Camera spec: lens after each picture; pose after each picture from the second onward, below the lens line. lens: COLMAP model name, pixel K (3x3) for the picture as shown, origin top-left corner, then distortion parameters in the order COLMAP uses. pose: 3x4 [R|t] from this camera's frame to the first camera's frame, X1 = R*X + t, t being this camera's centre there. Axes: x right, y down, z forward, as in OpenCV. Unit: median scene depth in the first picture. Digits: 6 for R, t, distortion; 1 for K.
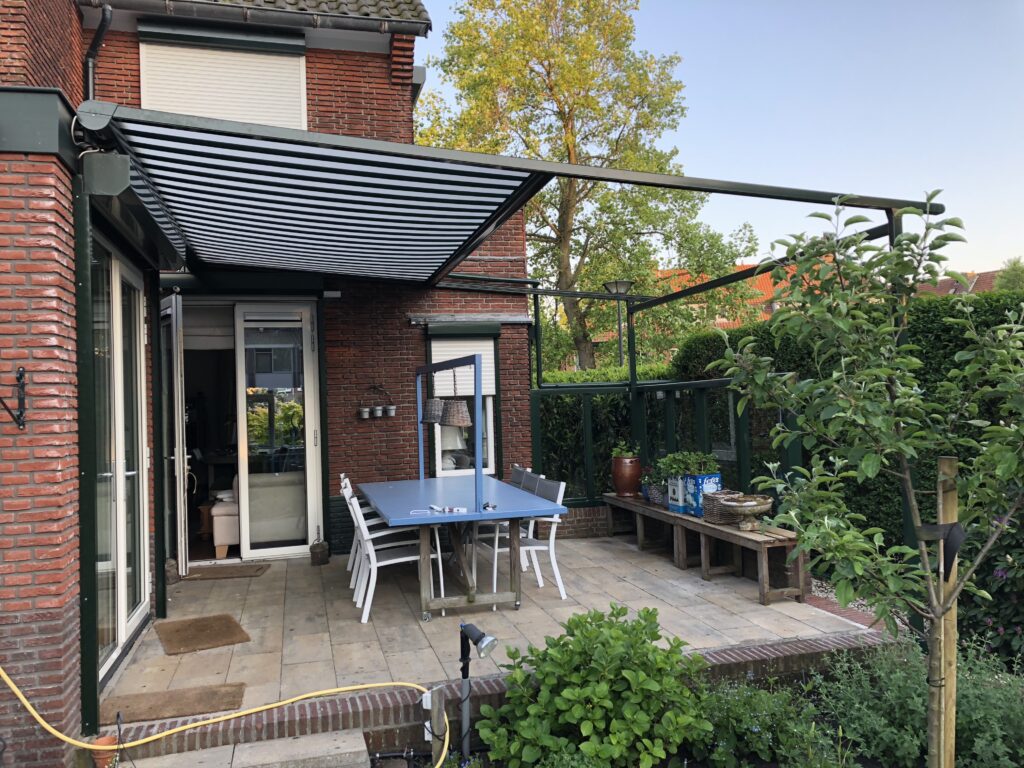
lens RADIAL K [[828.0, 0, 512.0], [0, 828.0, 384.0], [0, 0, 1]] dist [0.019394, -0.003152]
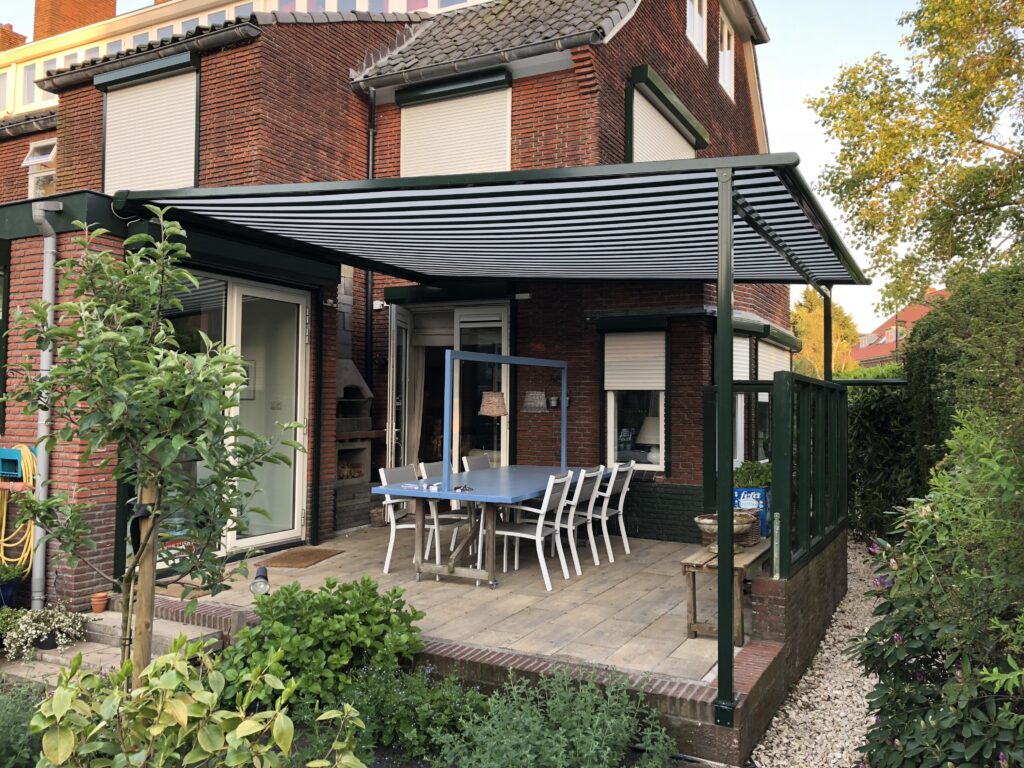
lens RADIAL K [[821.8, 0, 512.0], [0, 821.8, 384.0], [0, 0, 1]] dist [0.008350, 0.001097]
pose [[0.734593, 0.025665, -0.678022, 0.537980], [-0.021068, 0.999665, 0.015014, -0.005259], [0.678180, 0.003255, 0.734888, 0.176058]]
